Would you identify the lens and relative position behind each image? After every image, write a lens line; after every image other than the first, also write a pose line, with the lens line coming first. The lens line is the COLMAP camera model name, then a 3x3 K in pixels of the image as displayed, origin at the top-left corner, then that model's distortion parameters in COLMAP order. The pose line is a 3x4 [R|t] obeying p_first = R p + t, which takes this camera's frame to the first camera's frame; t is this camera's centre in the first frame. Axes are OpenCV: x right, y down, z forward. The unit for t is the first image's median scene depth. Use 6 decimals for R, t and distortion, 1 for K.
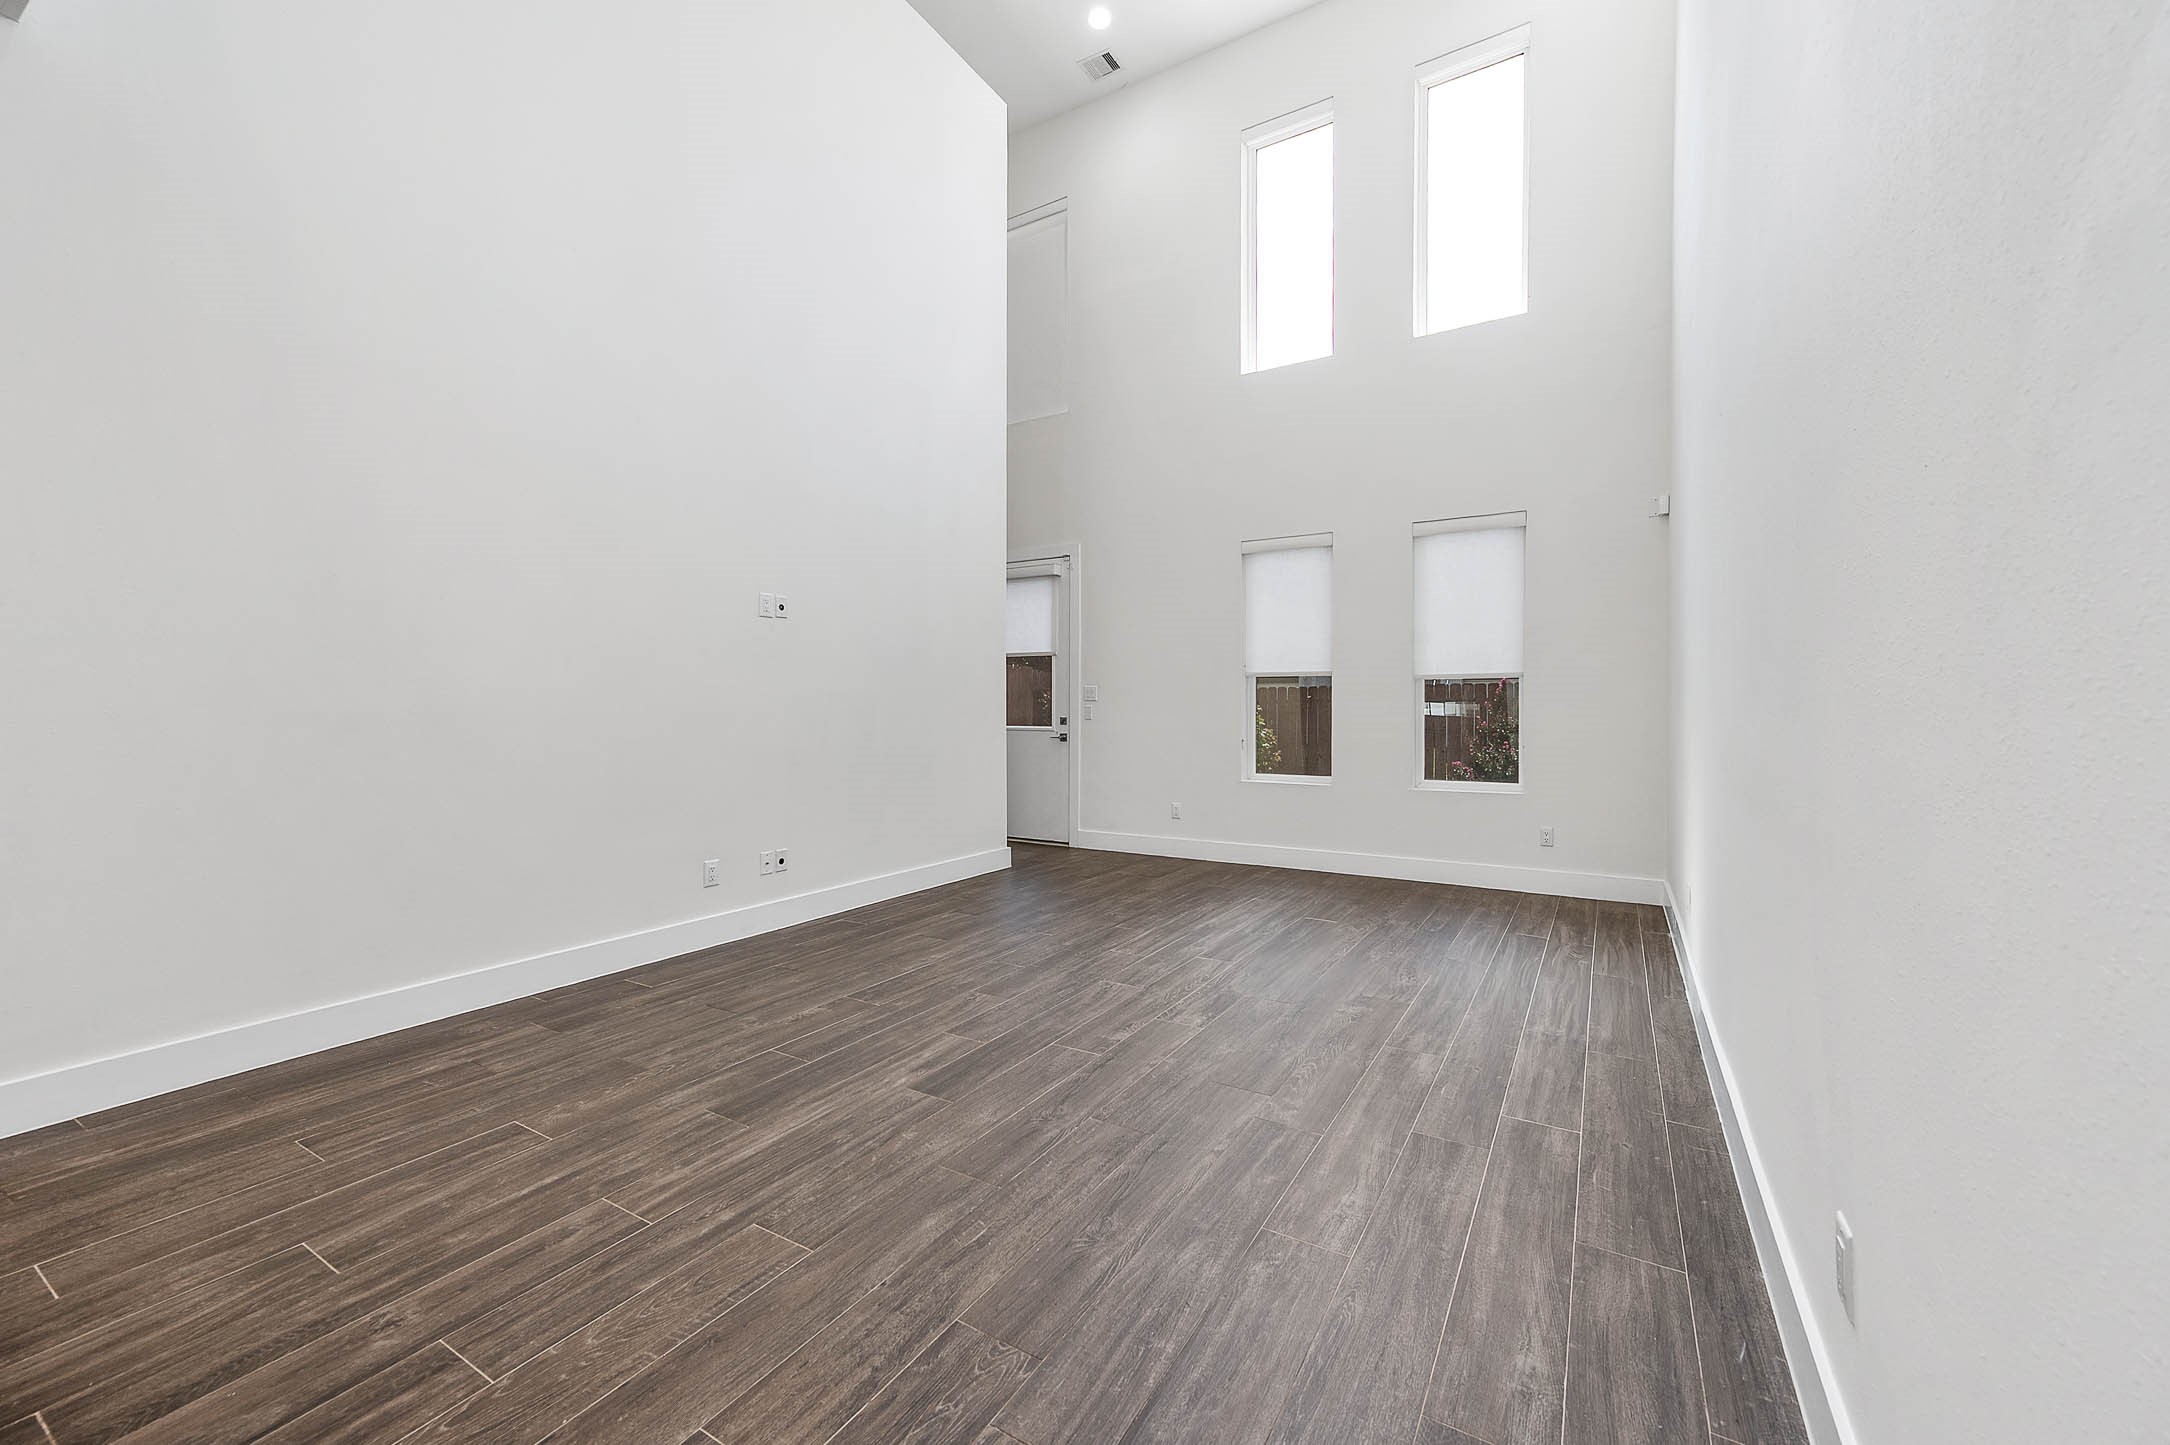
lens RADIAL K [[851.3, 0, 1083.0], [0, 851.3, 720.2], [0, 0, 1]] dist [0.012143, 0.000513]
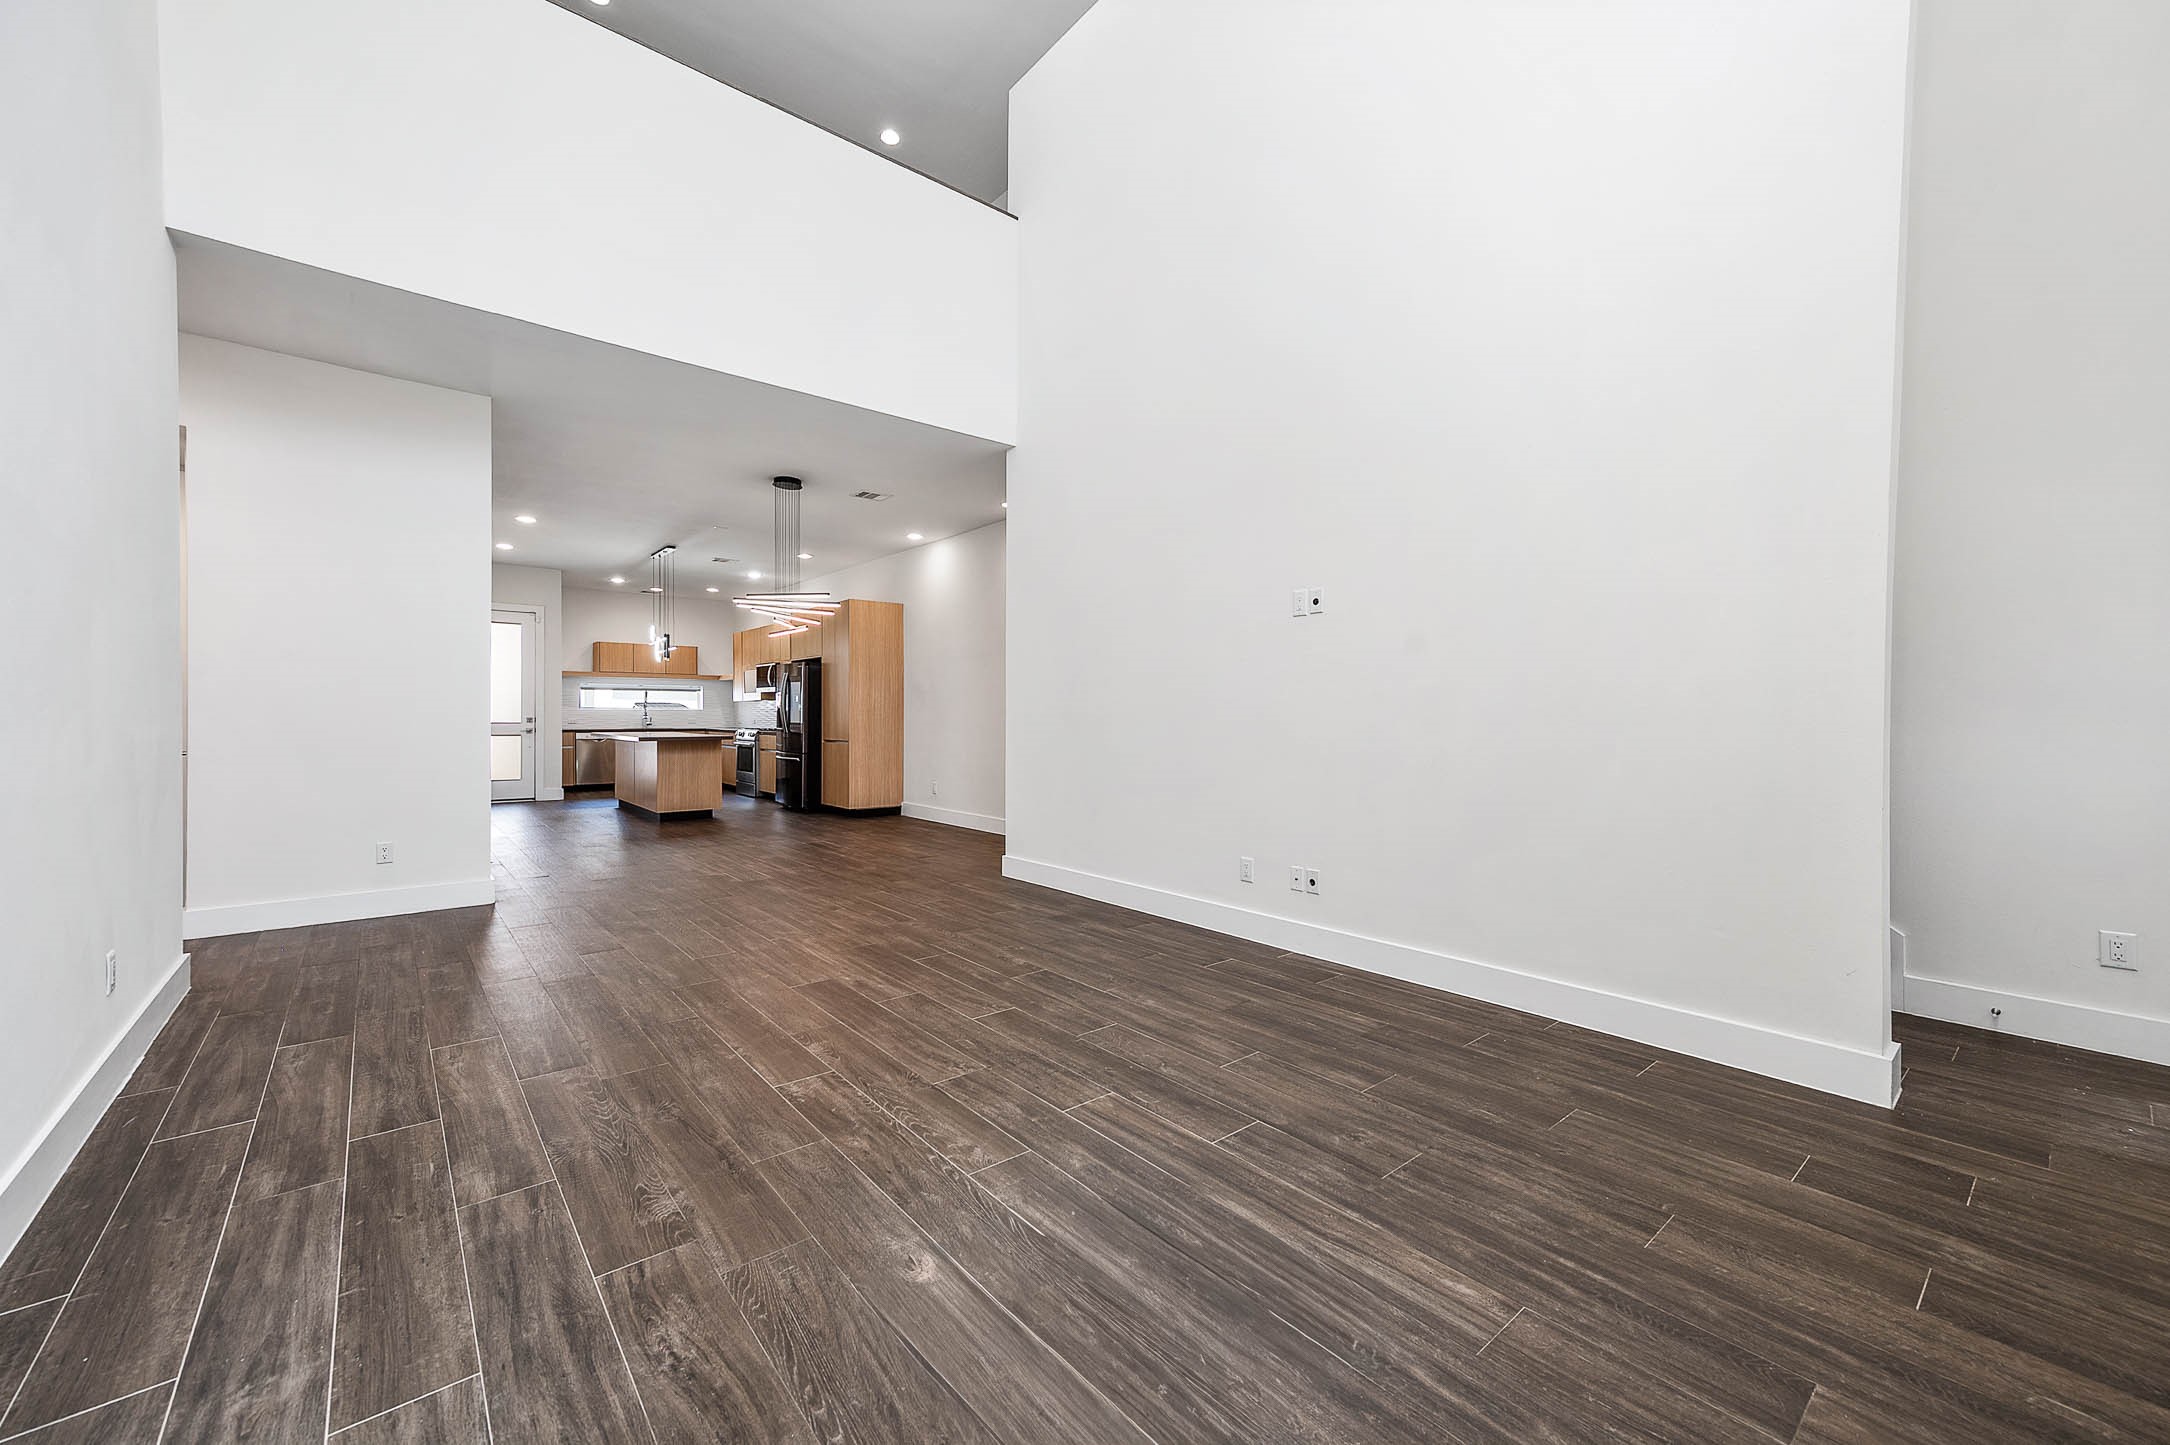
lens RADIAL K [[851.3, 0, 1094.7], [0, 851.3, 714.3], [0, 0, 1]] dist [0.012143, 0.000513]
pose [[-0.314412, 0.000703, -0.949286, 0.885875], [-0.014783, 0.999875, 0.005637, -0.021829], [0.949171, 0.015806, -0.314363, 1.632971]]
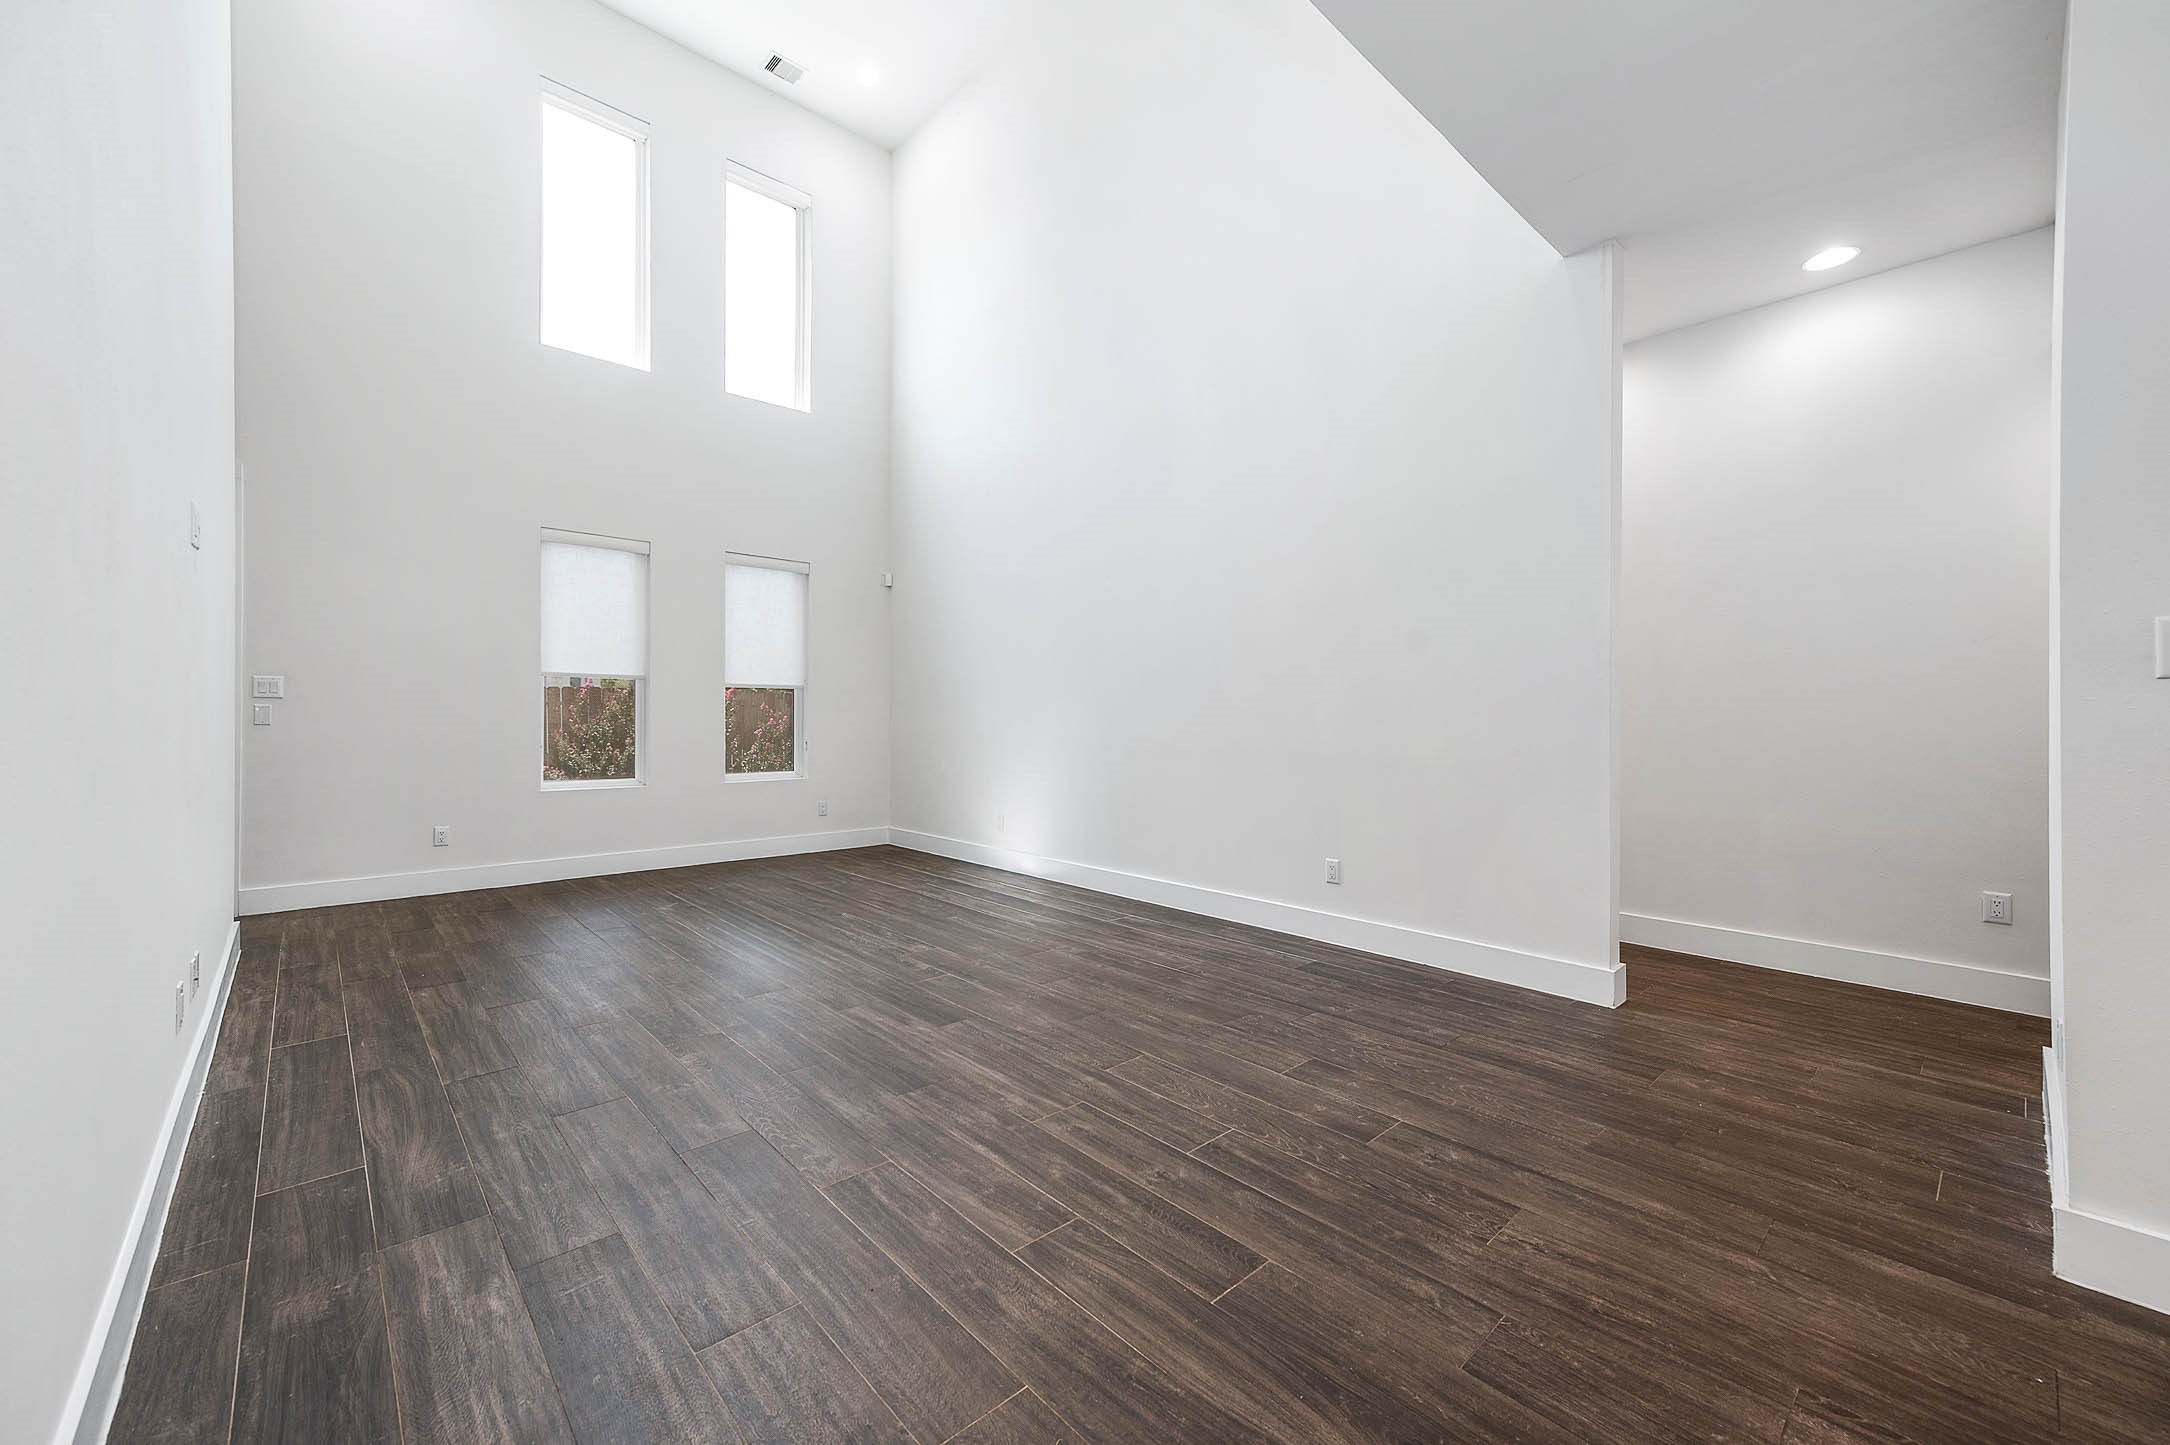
lens RADIAL K [[851.3, 0, 1093.1], [0, 851.3, 720.4], [0, 0, 1]] dist [0.012143, 0.000513]
pose [[0.272846, -0.002196, 0.962055, -1.145640], [0.006533, 0.999979, 0.000429, -0.000304], [-0.962035, 0.006168, 0.272855, 0.404820]]
